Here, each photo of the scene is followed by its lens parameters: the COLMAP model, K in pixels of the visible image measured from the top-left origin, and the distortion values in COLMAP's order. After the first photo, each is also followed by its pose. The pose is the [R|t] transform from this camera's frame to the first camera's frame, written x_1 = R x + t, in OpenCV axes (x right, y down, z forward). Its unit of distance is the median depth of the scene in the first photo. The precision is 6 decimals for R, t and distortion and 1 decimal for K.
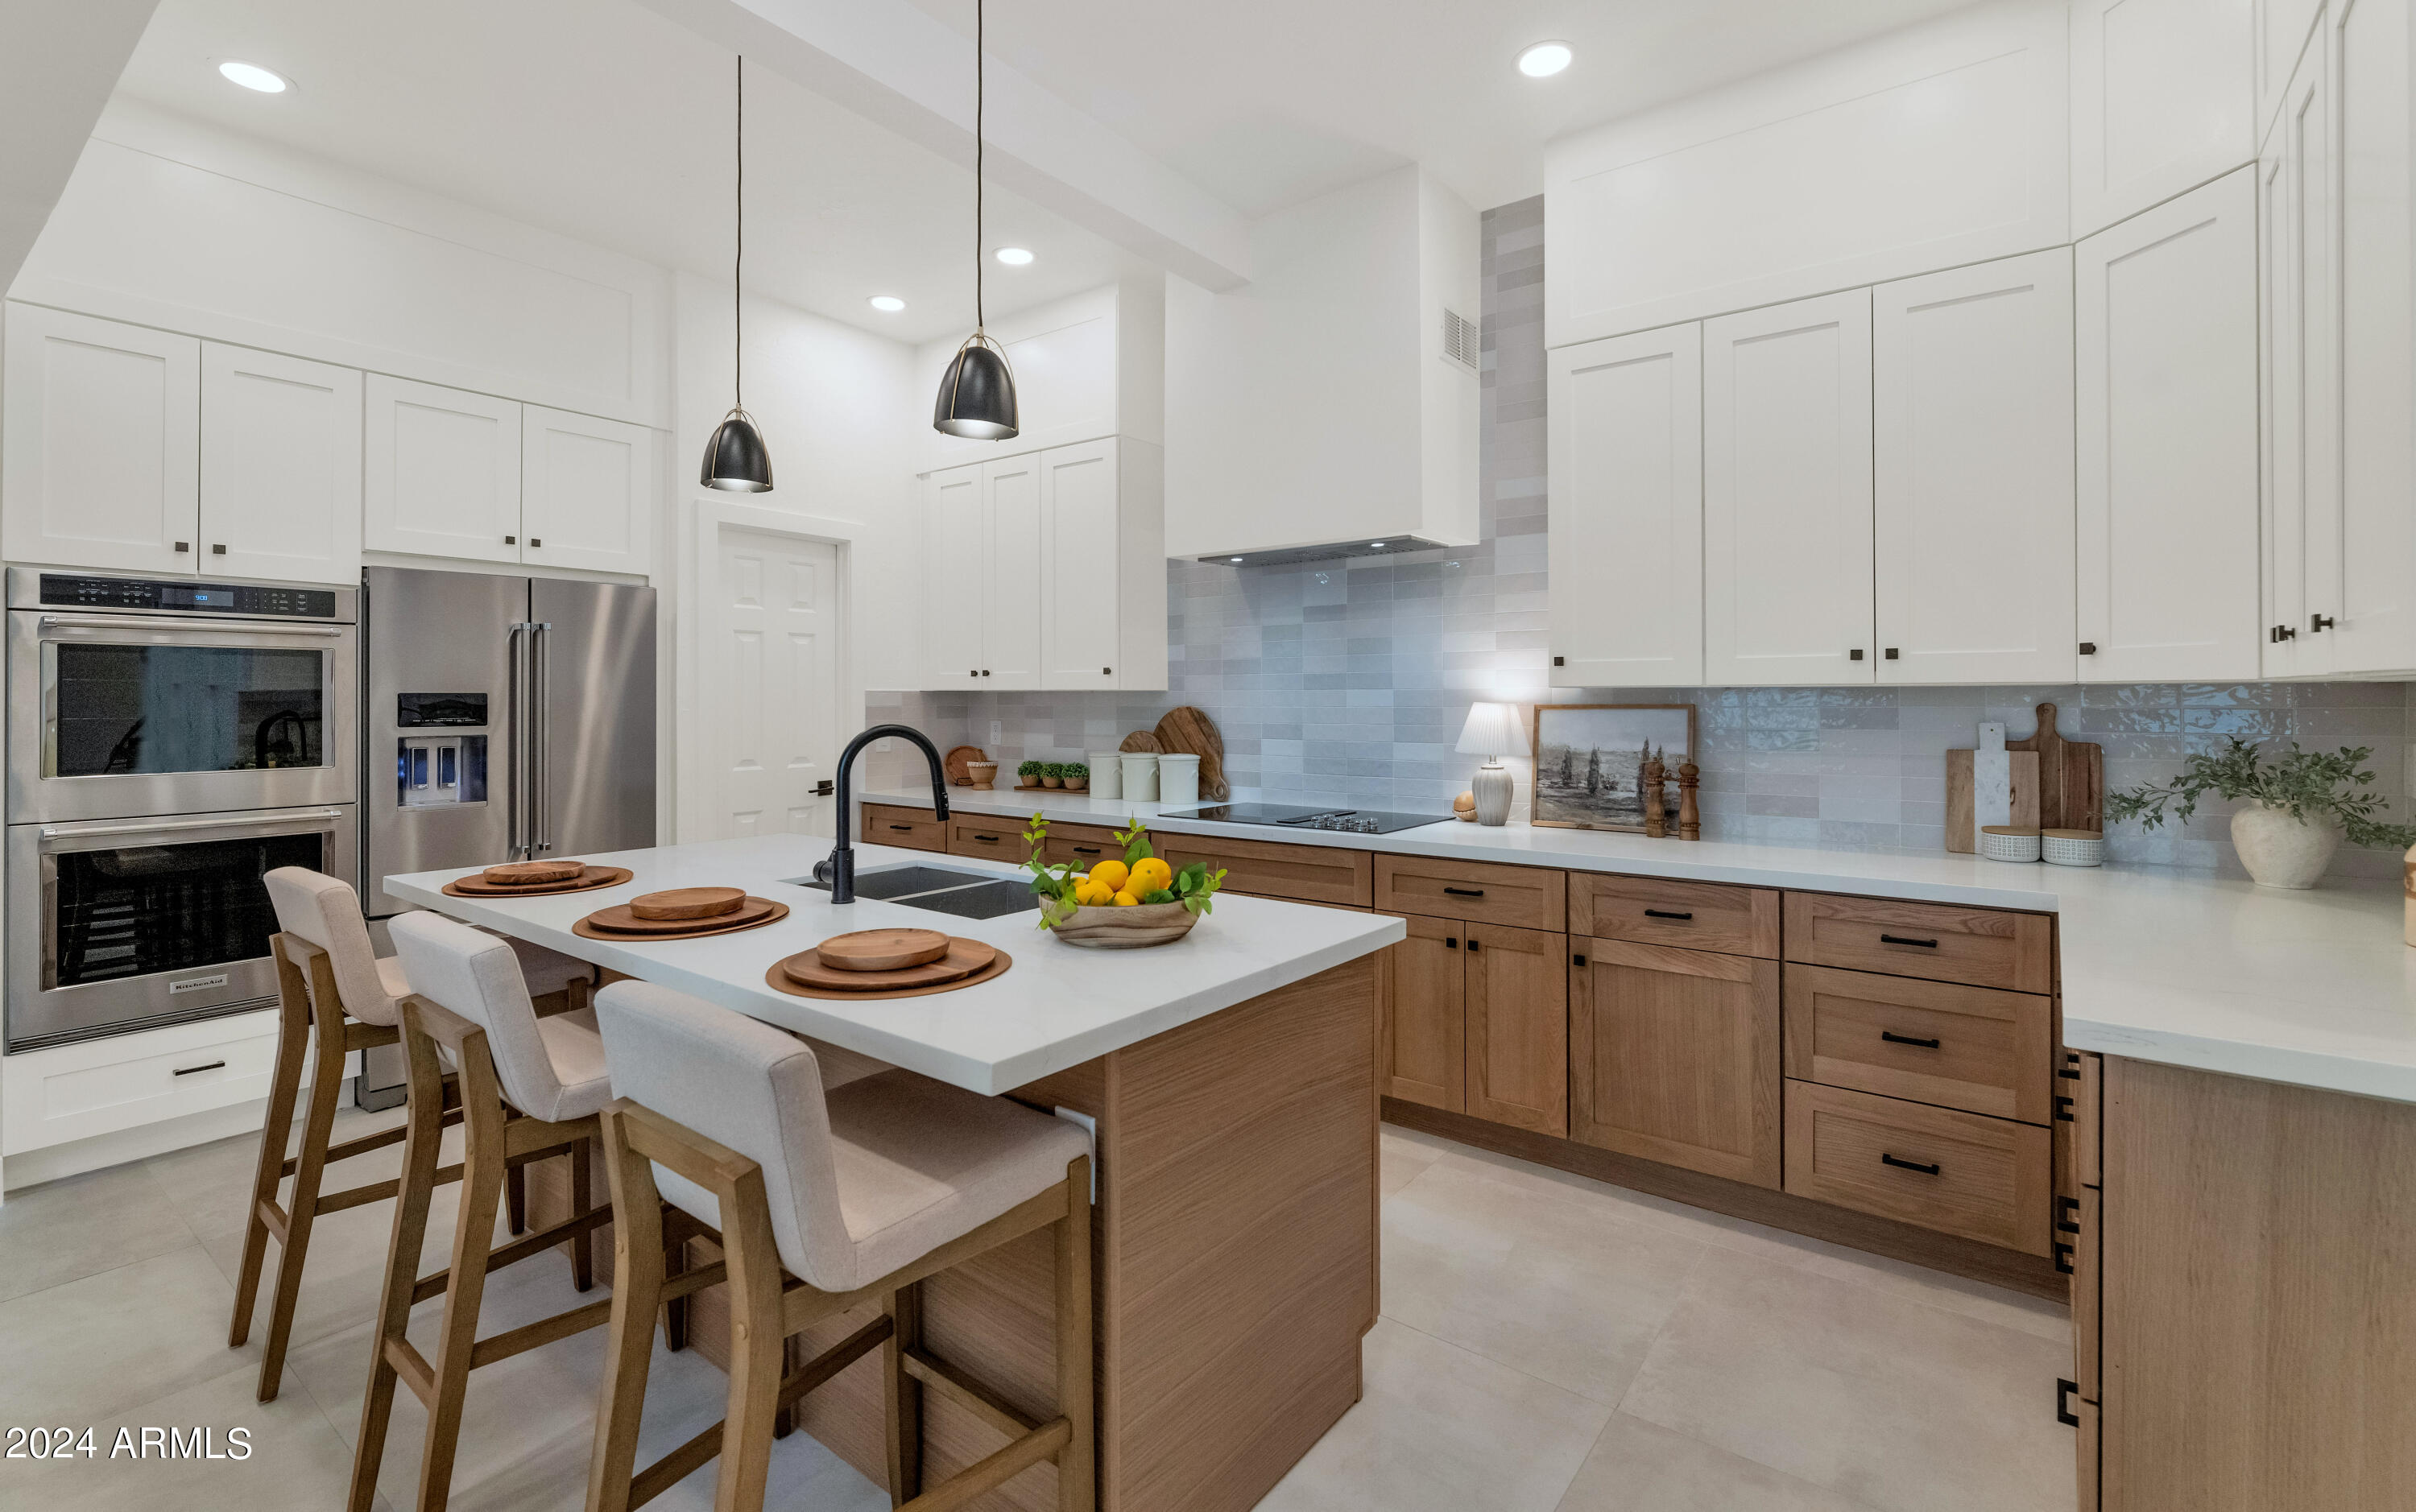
lens RADIAL K [[1080.4, 0, 1225.2], [0, 1080.4, 695.4], [0, 0, 1]] dist [-0.000127, -0.000198]
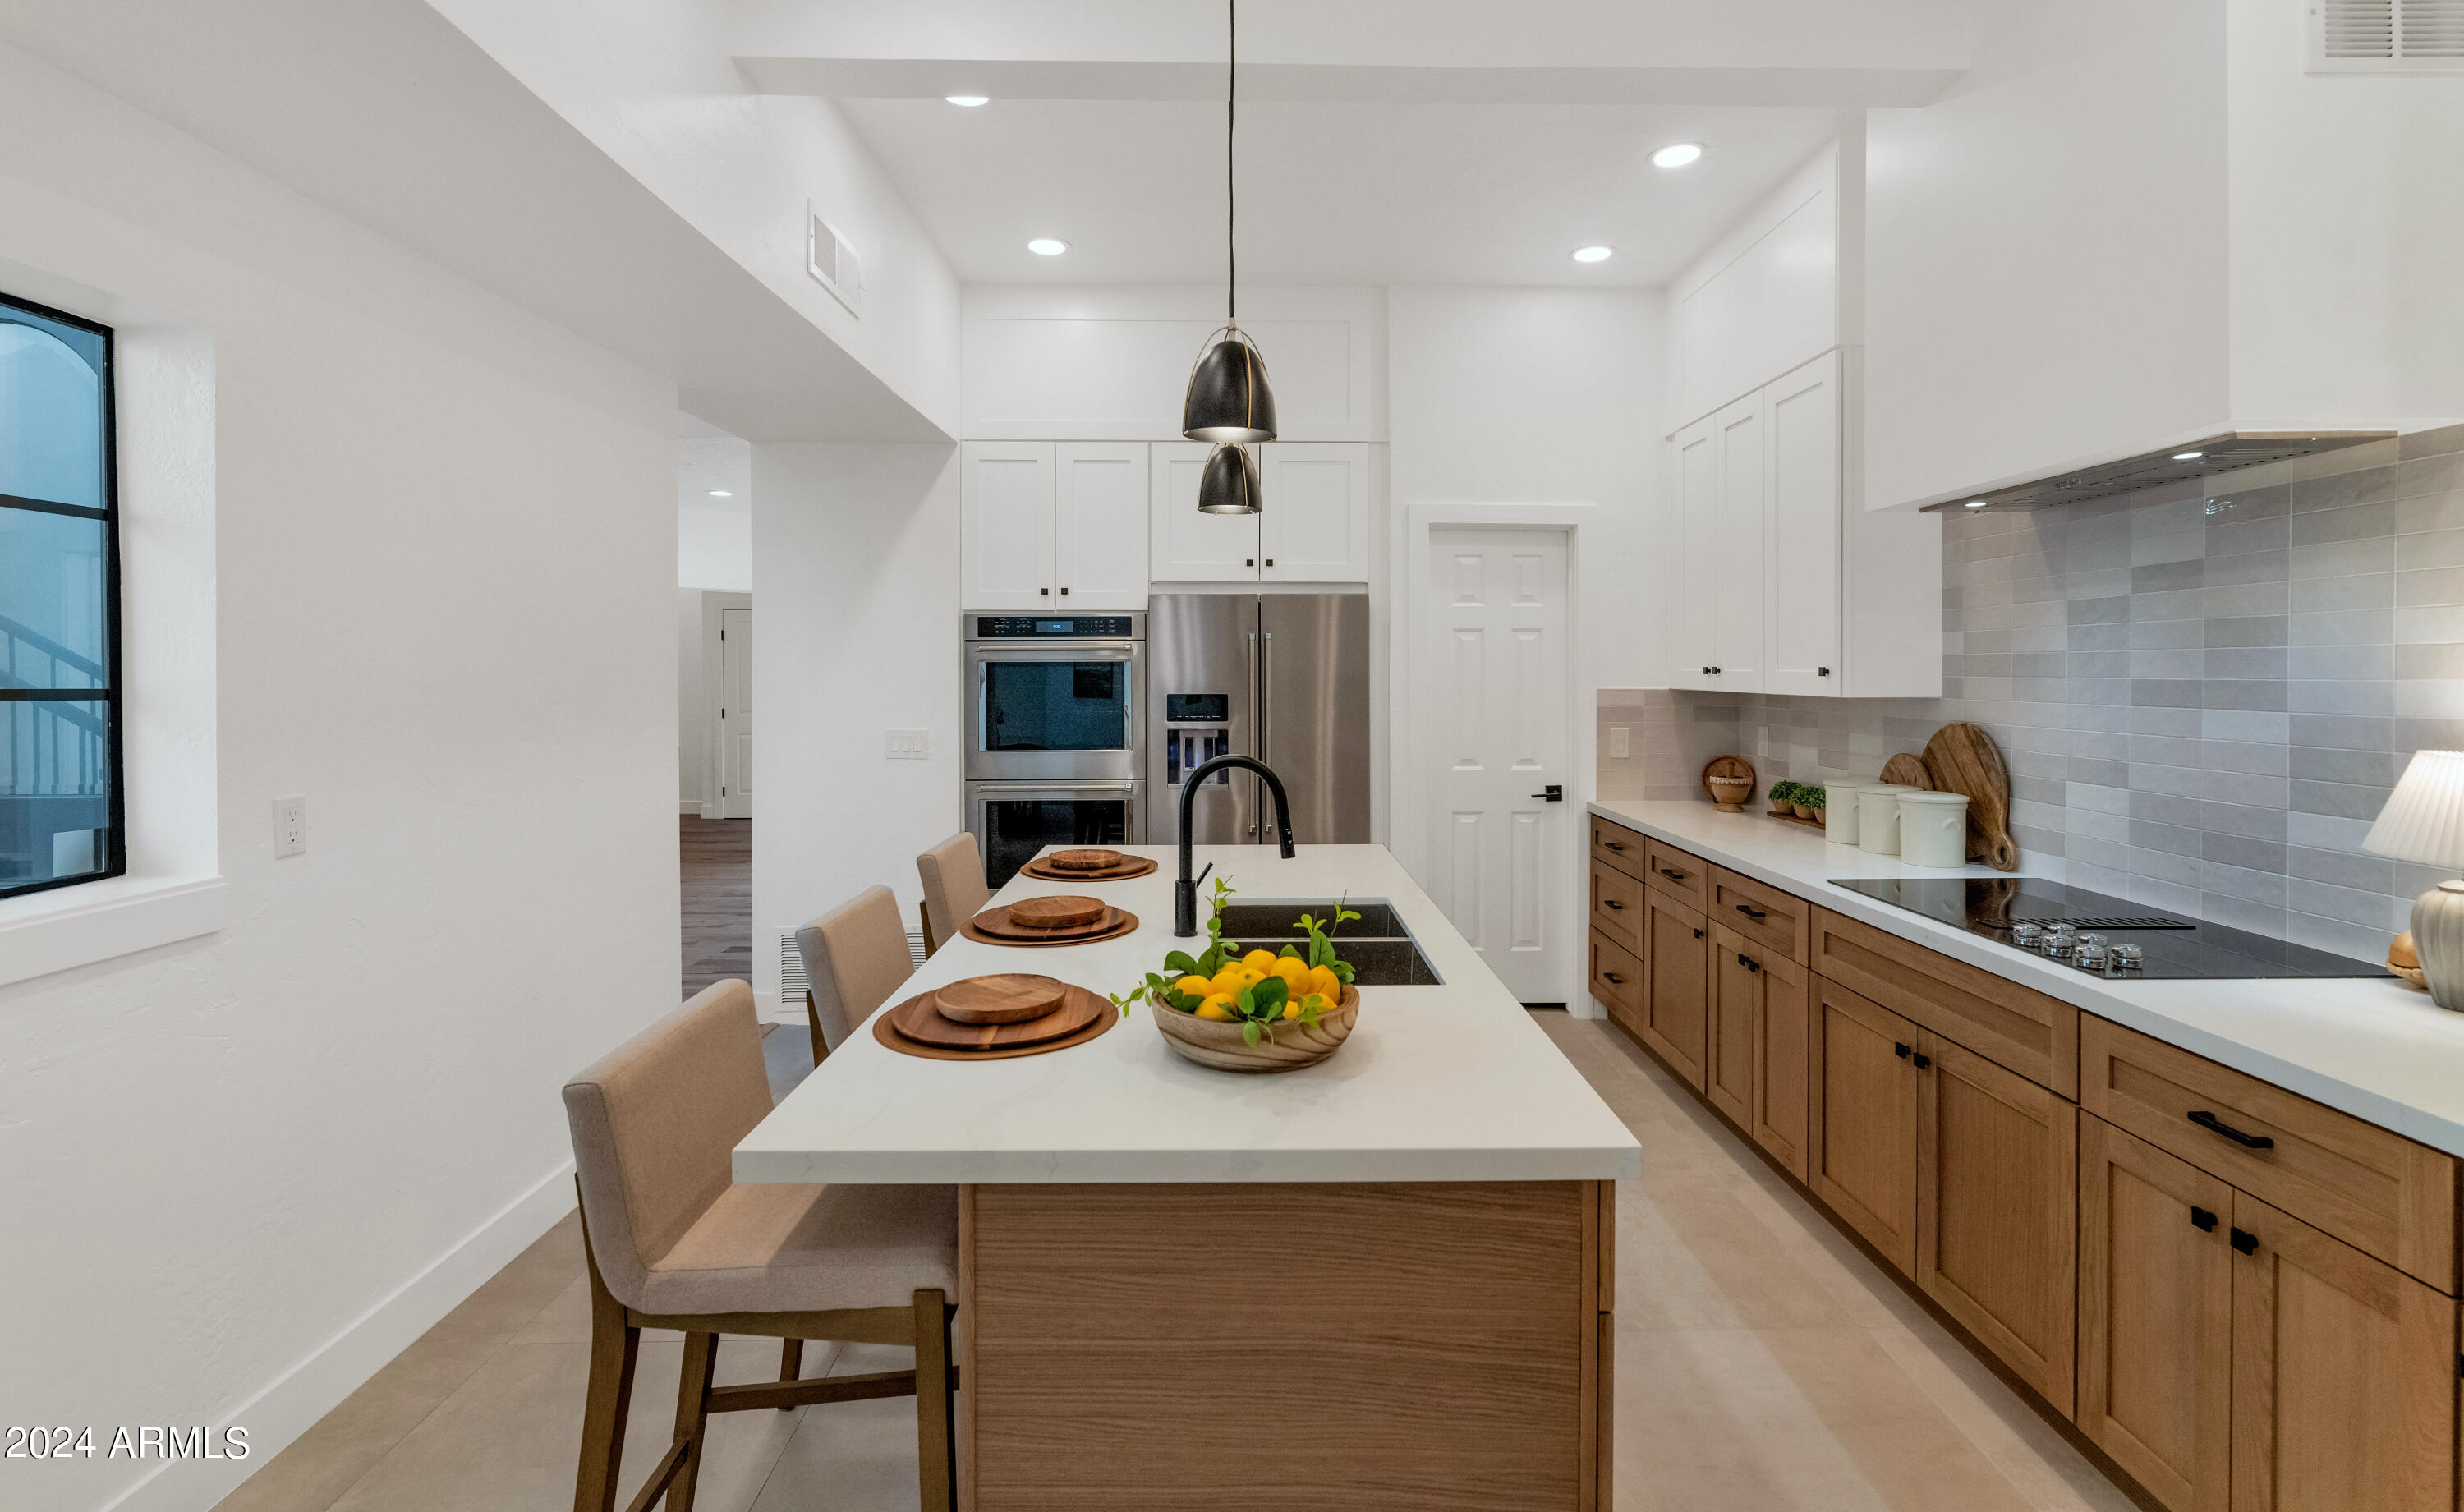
lens RADIAL K [[1110.9, 0, 1228.4], [0, 1110.9, 681.2], [0, 0, 1]] dist [-0.001243, -0.000477]
pose [[0.606617, 0.008206, -0.794952, 0.264079], [0.003583, 0.999908, 0.013056, -0.029222], [0.794987, -0.010768, 0.606532, 0.233855]]
